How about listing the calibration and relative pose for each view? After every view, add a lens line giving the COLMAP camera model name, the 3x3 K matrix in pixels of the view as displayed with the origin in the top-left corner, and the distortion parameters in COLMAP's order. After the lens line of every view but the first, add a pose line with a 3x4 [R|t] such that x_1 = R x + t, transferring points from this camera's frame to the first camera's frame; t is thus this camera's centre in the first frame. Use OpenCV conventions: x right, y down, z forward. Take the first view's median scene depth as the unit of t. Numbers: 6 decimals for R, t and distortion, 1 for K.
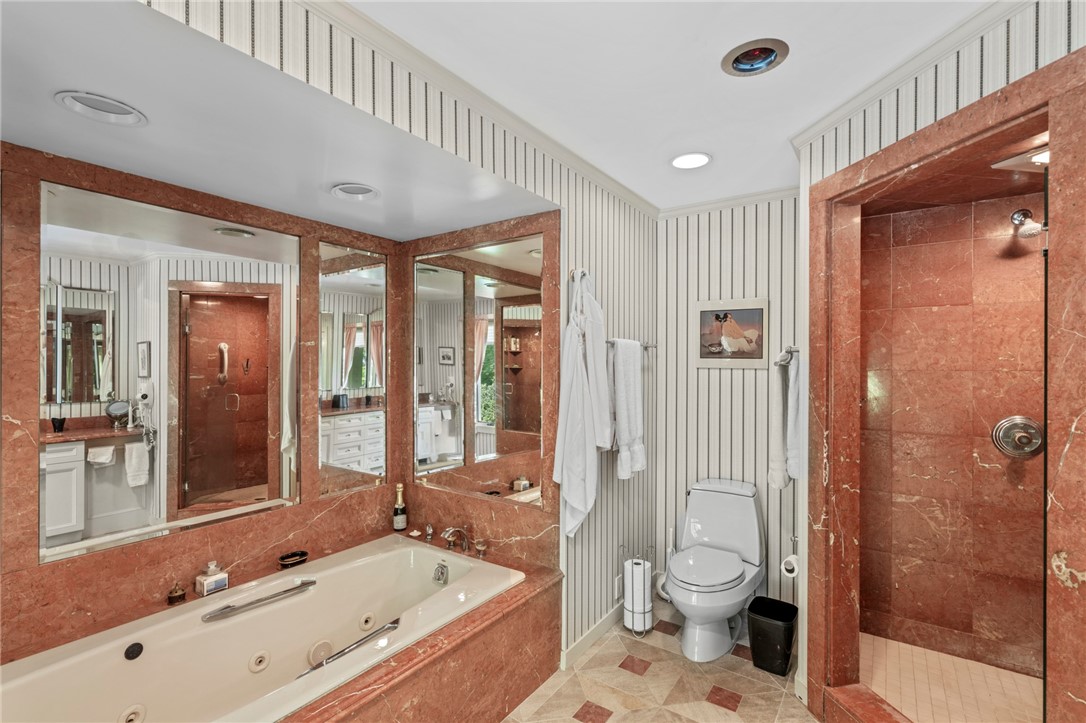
lens RADIAL K [[493.7, 0, 541.2], [0, 493.7, 364.2], [0, 0, 1]] dist [-0.005958, 0.001727]
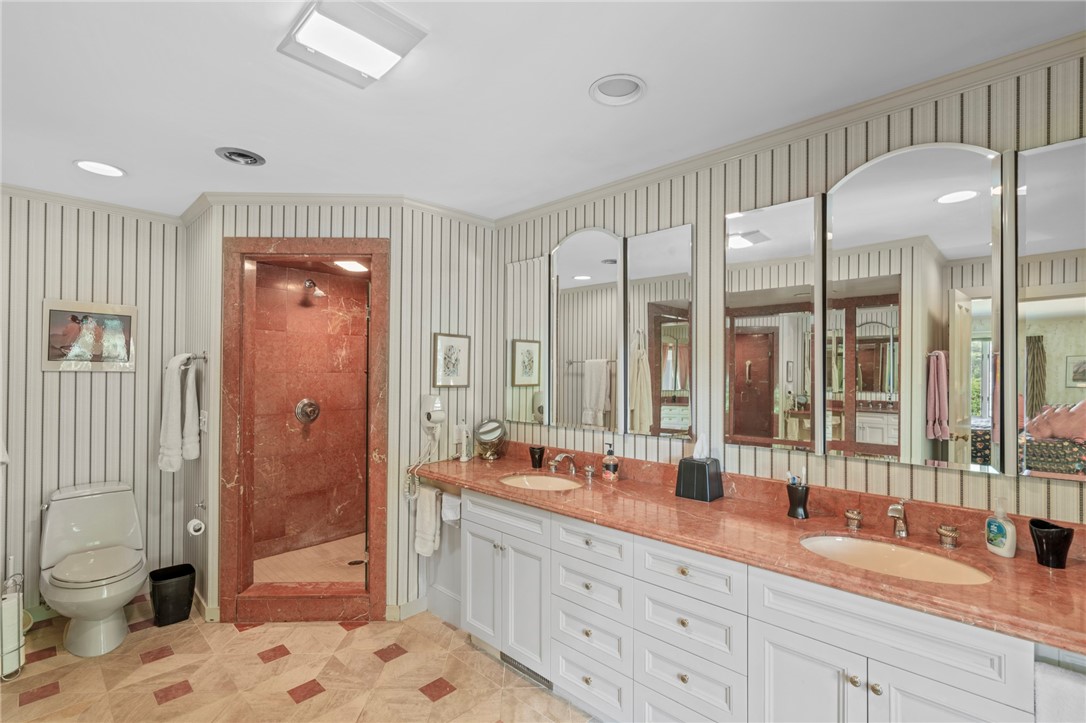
lens RADIAL K [[493.7, 0, 541.7], [0, 493.7, 366.4], [0, 0, 1]] dist [-0.005958, 0.001727]
pose [[0.144892, 0.008683, 0.989409, -0.598372], [-0.005627, 0.999953, -0.007951, 0.001037], [-0.989432, -0.004415, 0.144934, -0.060738]]
